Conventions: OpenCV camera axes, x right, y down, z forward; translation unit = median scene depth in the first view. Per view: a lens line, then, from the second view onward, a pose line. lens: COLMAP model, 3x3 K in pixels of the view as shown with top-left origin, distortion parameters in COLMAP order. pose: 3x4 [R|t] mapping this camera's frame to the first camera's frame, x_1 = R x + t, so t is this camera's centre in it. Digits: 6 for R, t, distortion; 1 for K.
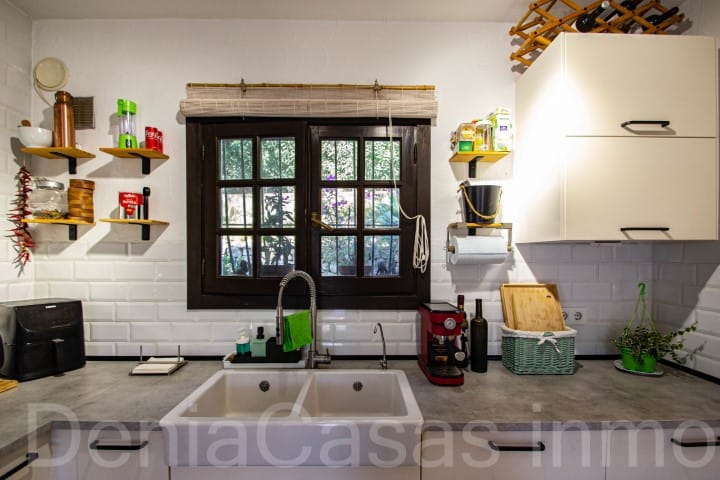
lens RADIAL K [[353.4, 0, 364.6], [0, 353.4, 260.3], [0, 0, 1]] dist [-0.001711, -0.000589]
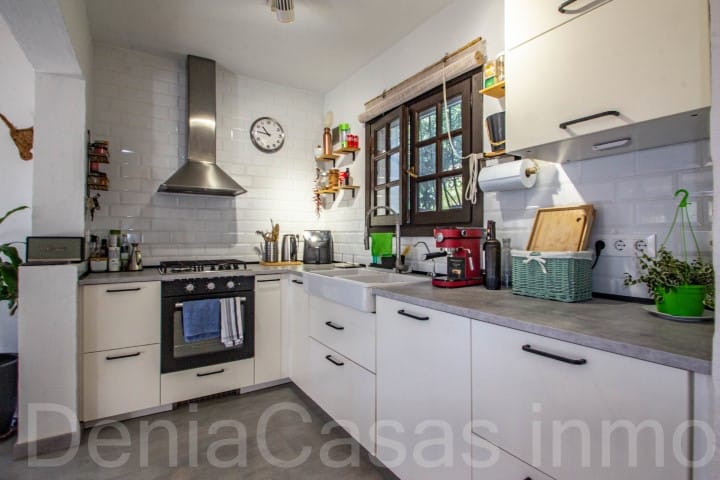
lens RADIAL K [[360.9, 0, 361.0], [0, 360.9, 234.0], [0, 0, 1]] dist [0.000401, -0.000146]
pose [[0.527251, -0.005295, -0.849693, 0.965854], [-0.017682, 0.999696, -0.017201, 0.160477], [0.849526, 0.024094, 0.526996, 0.080179]]
